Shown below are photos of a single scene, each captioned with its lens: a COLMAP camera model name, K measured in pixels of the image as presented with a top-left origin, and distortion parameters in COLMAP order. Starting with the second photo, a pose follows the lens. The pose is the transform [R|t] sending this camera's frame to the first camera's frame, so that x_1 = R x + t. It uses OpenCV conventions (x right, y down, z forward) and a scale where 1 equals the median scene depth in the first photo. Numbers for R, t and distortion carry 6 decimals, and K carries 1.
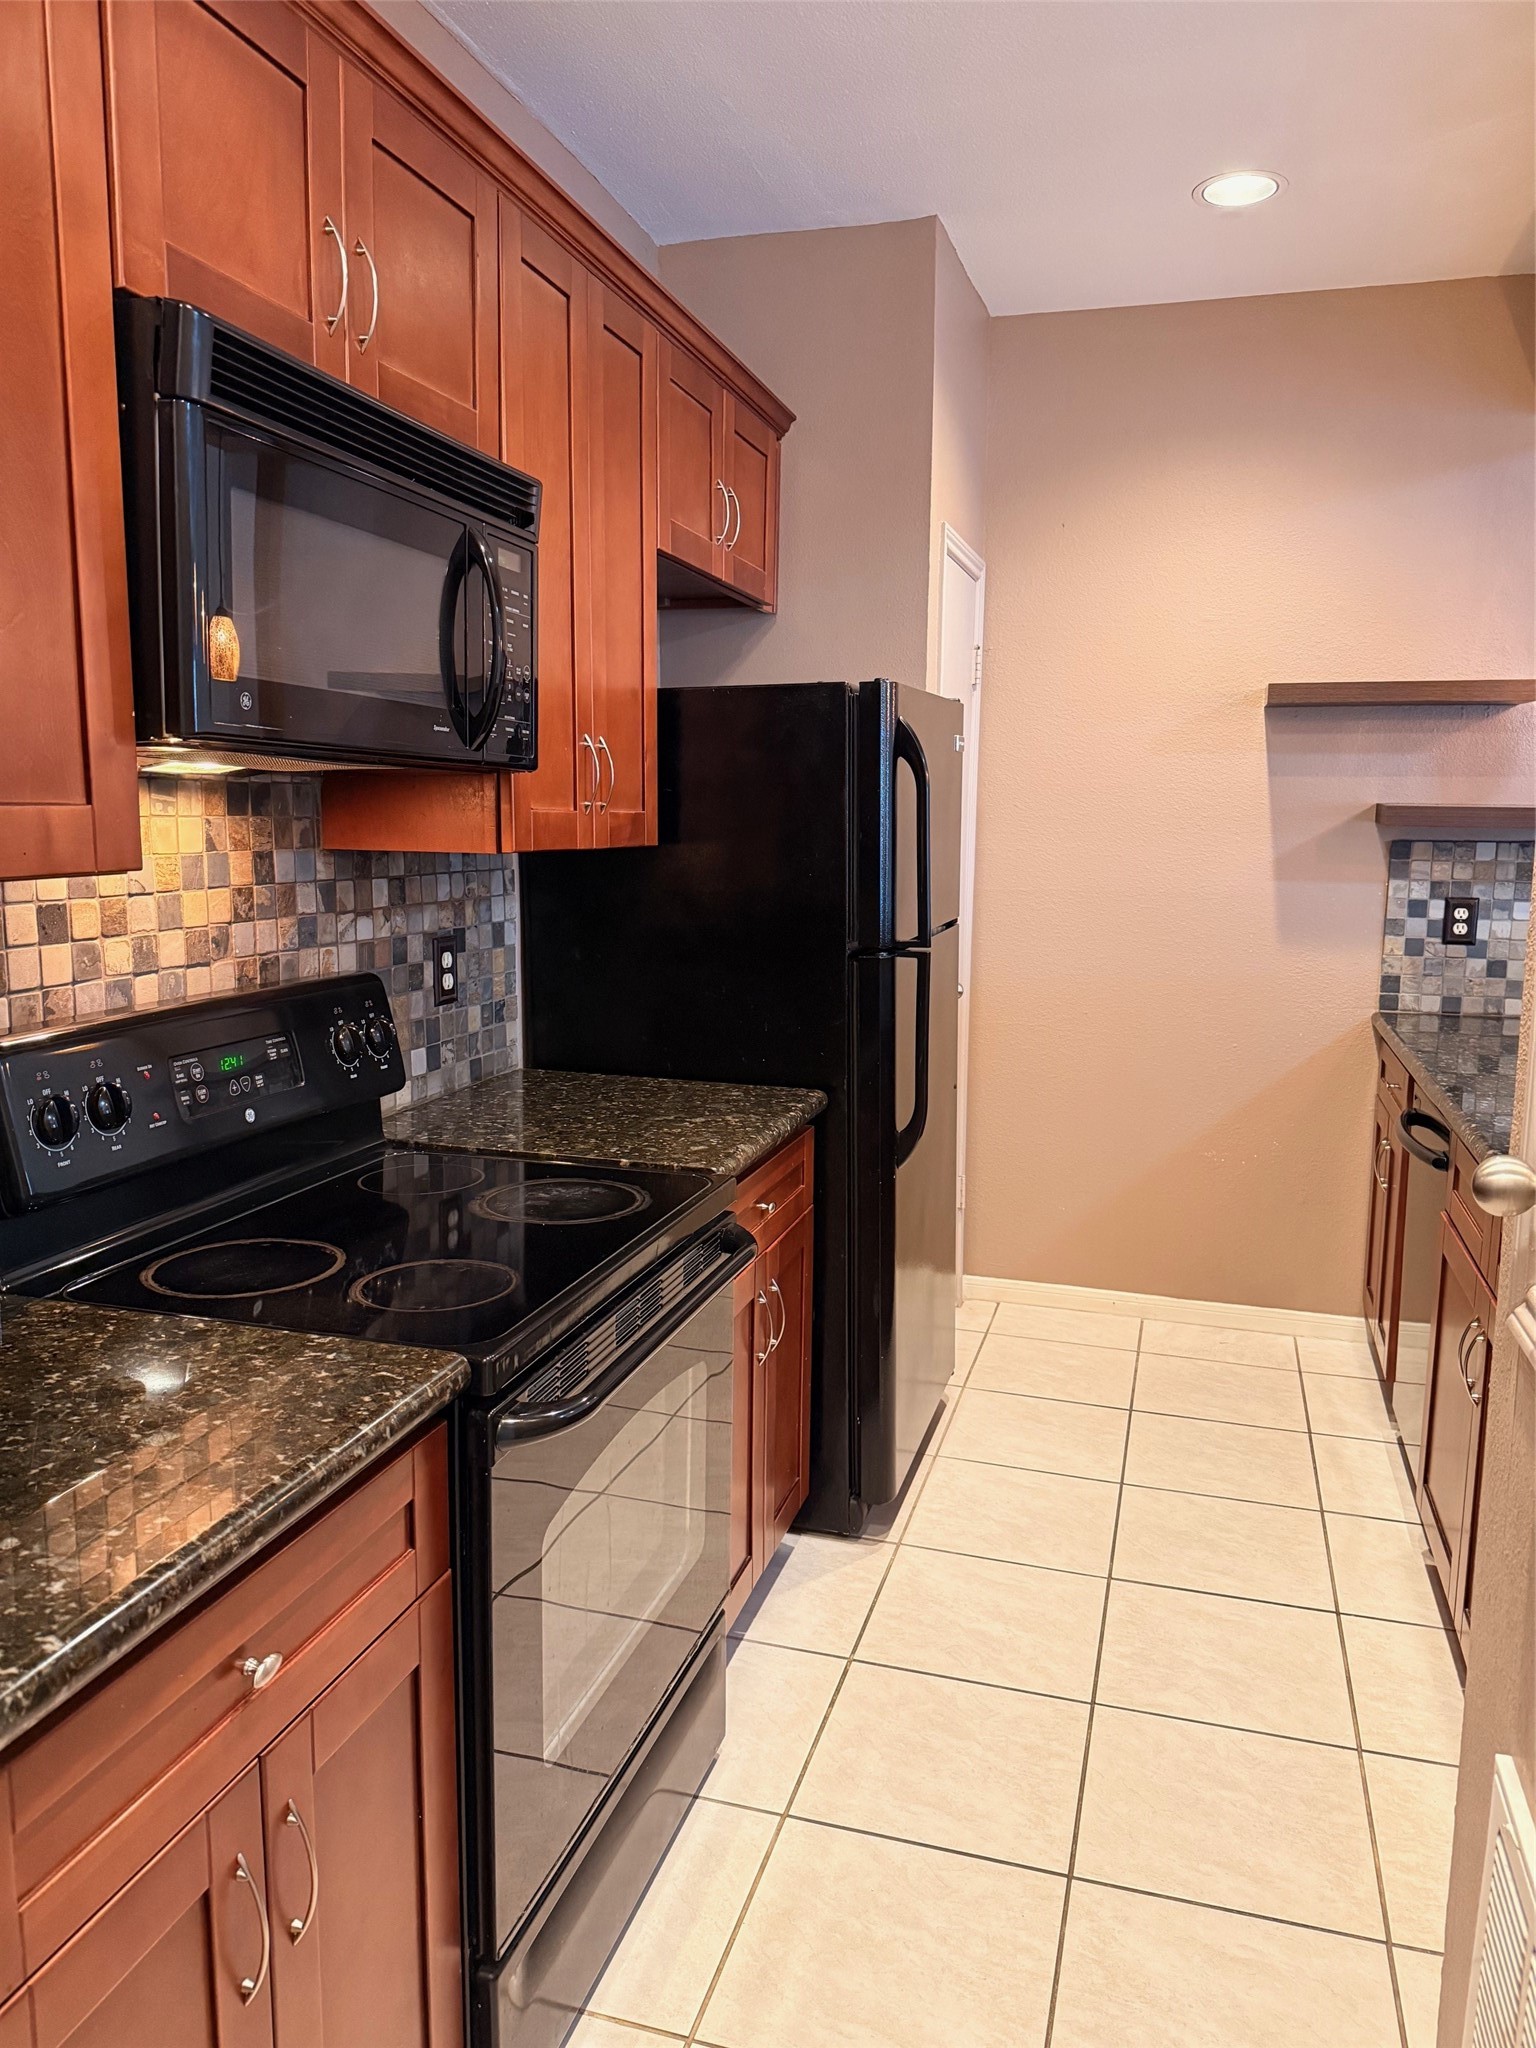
lens RADIAL K [[1434.3, 0, 816.8], [0, 1434.3, 1013.4], [0, 0, 1]] dist [0.066167, -0.111763]
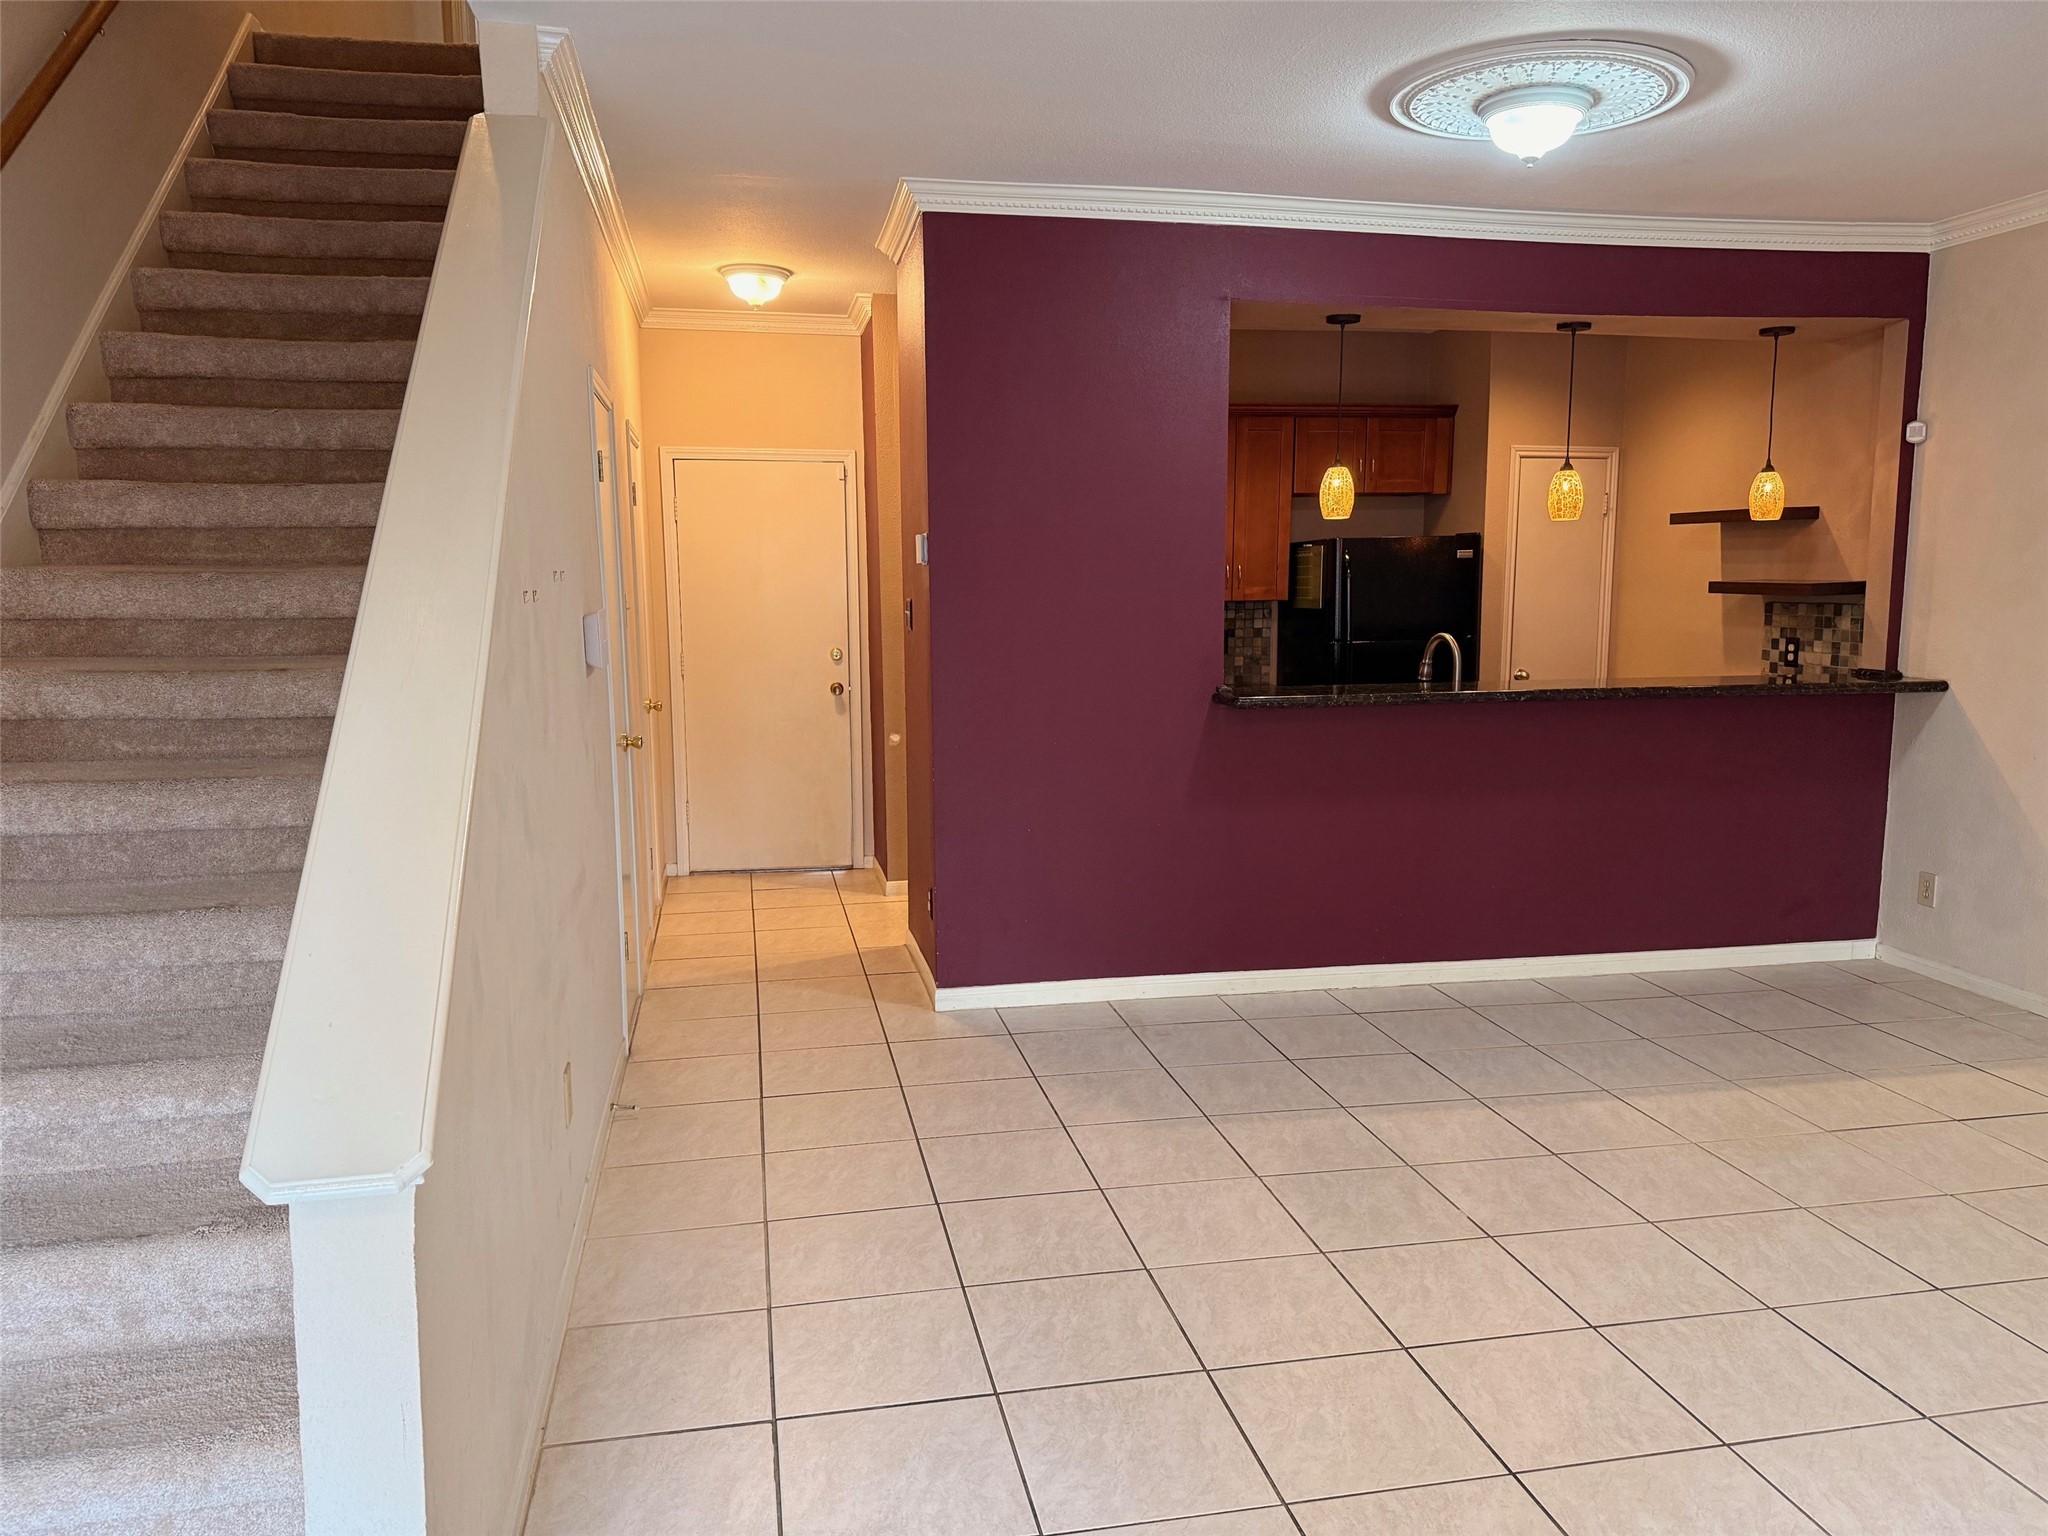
lens RADIAL K [[1434.3, 0, 1024.0], [0, 1434.3, 768.0], [0, 0, 1]] dist [0.066167, -0.111763]
pose [[0.446739, 0.106496, -0.888303, 1.509488], [-0.114775, 0.991508, 0.061147, 0.063990], [0.887272, 0.074638, 0.455168, -0.487952]]
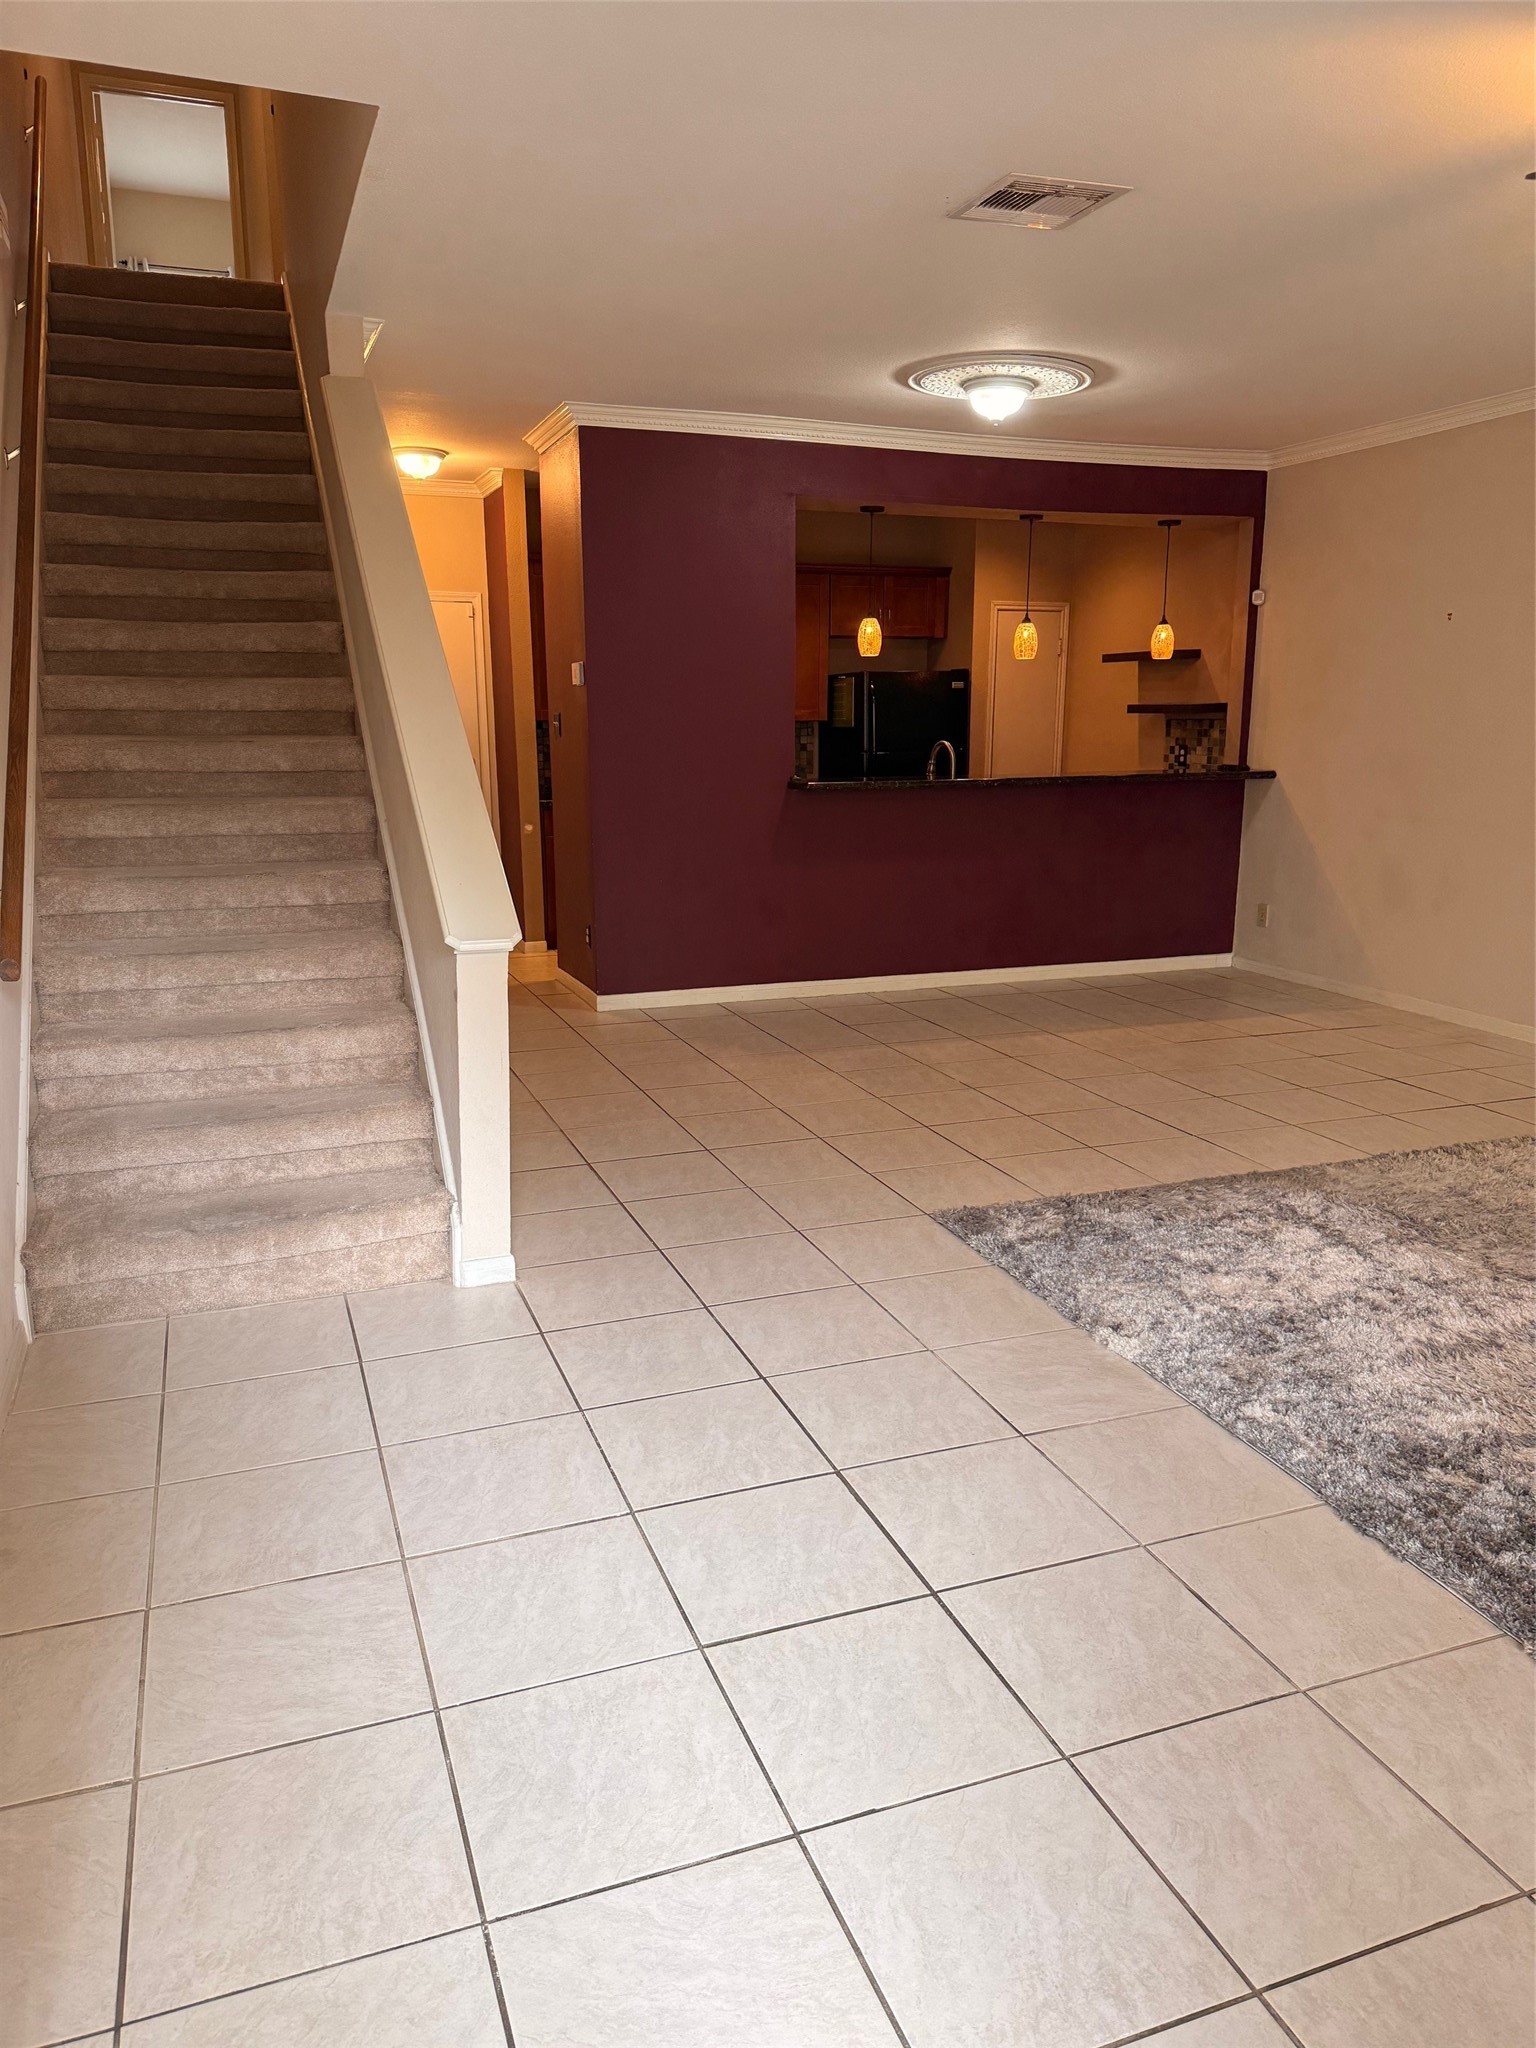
lens RADIAL K [[1427.8, 0, 768.0], [0, 1427.8, 1024.0], [0, 0, 1]] dist [0.114223, -0.217065]
pose [[0.586667, 0.160154, -0.793834, 1.925419], [-0.104947, 0.987019, 0.121570, 0.145265], [0.802999, 0.011989, 0.595860, -0.867691]]
